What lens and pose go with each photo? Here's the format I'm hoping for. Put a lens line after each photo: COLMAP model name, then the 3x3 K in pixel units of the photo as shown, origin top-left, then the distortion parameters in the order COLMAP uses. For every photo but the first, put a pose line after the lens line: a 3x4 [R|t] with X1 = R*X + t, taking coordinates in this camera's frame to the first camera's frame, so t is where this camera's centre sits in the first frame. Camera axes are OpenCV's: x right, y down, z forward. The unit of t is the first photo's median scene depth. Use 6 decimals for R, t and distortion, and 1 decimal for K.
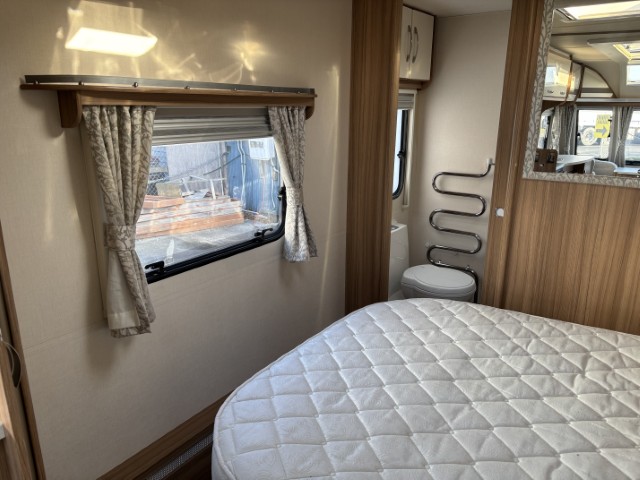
lens RADIAL K [[481.3, 0, 322.1], [0, 481.3, 233.9], [0, 0, 1]] dist [0.053867, -0.062590]
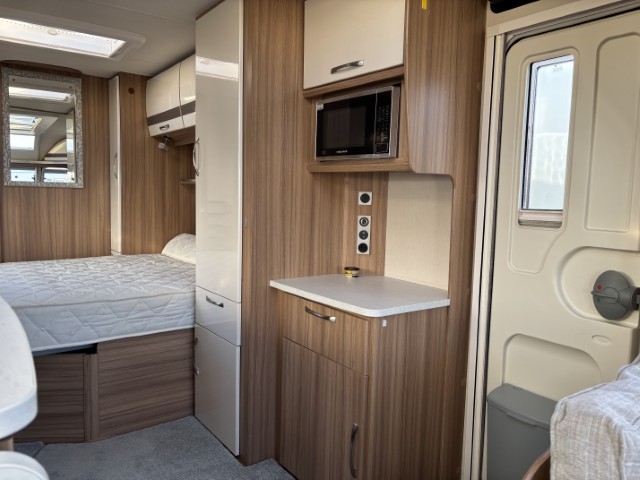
lens RADIAL K [[481.3, 0, 318.8], [0, 481.3, 238.9], [0, 0, 1]] dist [0.053867, -0.062590]
pose [[0.315578, -0.081314, 0.945409, -0.936426], [0.220024, 0.975438, 0.010452, 0.317524], [-0.923038, 0.204715, 0.325718, -0.506222]]
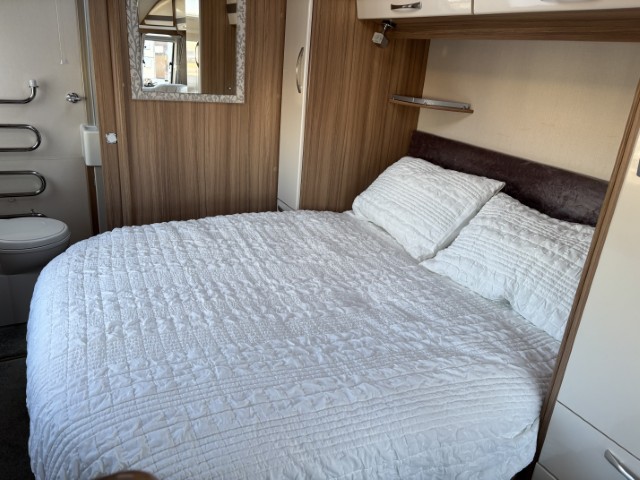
lens RADIAL K [[481.3, 0, 317.3], [0, 481.3, 236.7], [0, 0, 1]] dist [0.053867, -0.062590]
pose [[0.453944, -0.286450, 0.843731, -0.384280], [0.153970, 0.957889, 0.242368, -0.036721], [-0.877627, 0.019888, 0.478932, 0.266944]]
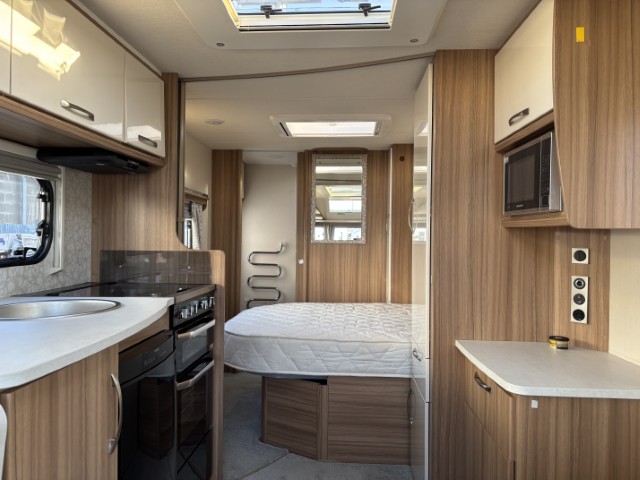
lens RADIAL K [[481.3, 0, 319.7], [0, 481.3, 239.4], [0, 0, 1]] dist [0.053867, -0.062590]
pose [[0.850400, 0.007174, 0.526088, -0.753621], [0.125174, 0.968438, -0.215546, 0.379376], [-0.511029, 0.249153, 0.822661, -0.836001]]
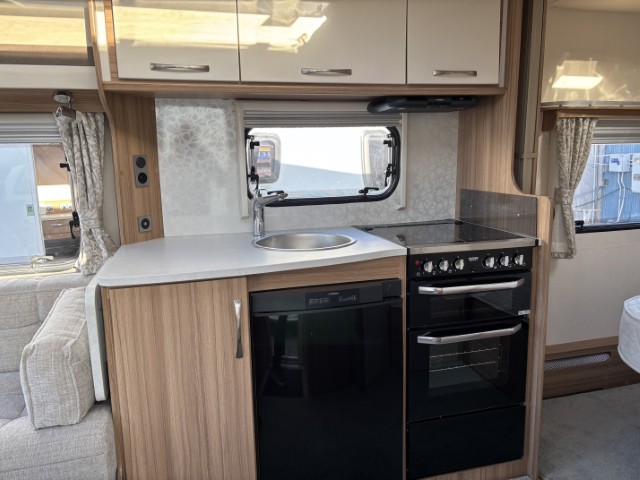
lens RADIAL K [[481.3, 0, 324.6], [0, 481.3, 238.1], [0, 0, 1]] dist [0.053867, -0.062590]
pose [[0.771276, 0.096619, -0.629125, 0.011345], [-0.146717, 0.988782, -0.028014, 0.269974], [0.619361, 0.113910, 0.776799, -0.674975]]
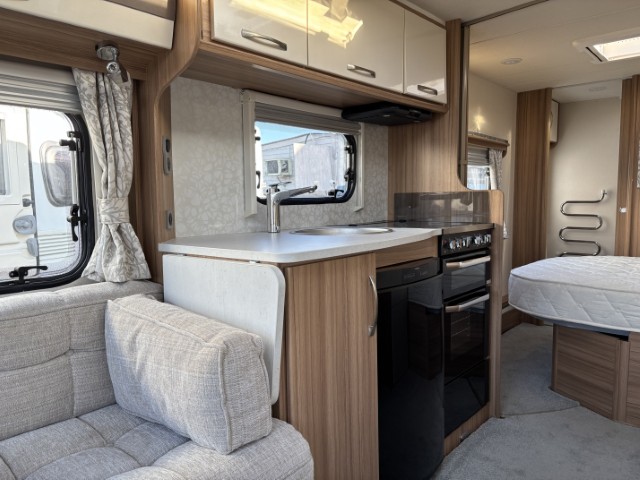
lens RADIAL K [[481.3, 0, 316.6], [0, 481.3, 243.2], [0, 0, 1]] dist [0.053867, -0.062590]
pose [[0.994280, -0.002685, -0.106771, -0.646735], [-0.015024, 0.986228, -0.164708, 0.463672], [0.105743, 0.165370, 0.980546, -0.945186]]
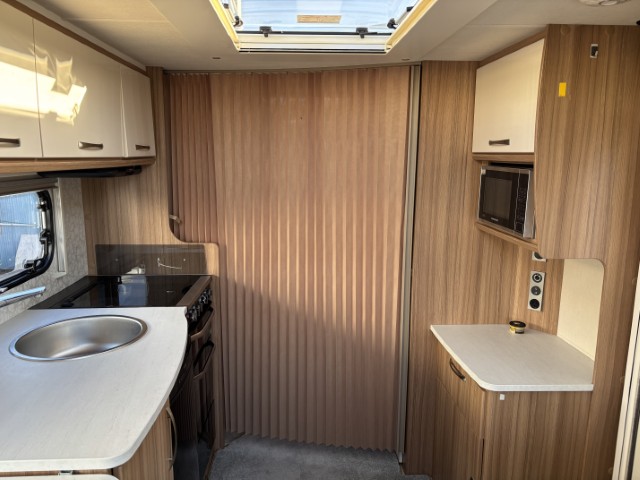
lens RADIAL K [[481.3, 0, 316.4], [0, 481.3, 244.1], [0, 0, 1]] dist [0.053867, -0.062590]
pose [[0.793816, -0.106031, 0.598843, -0.893998], [0.152065, 0.988011, -0.026638, 0.171110], [-0.588839, 0.112209, 0.800423, -0.897621]]
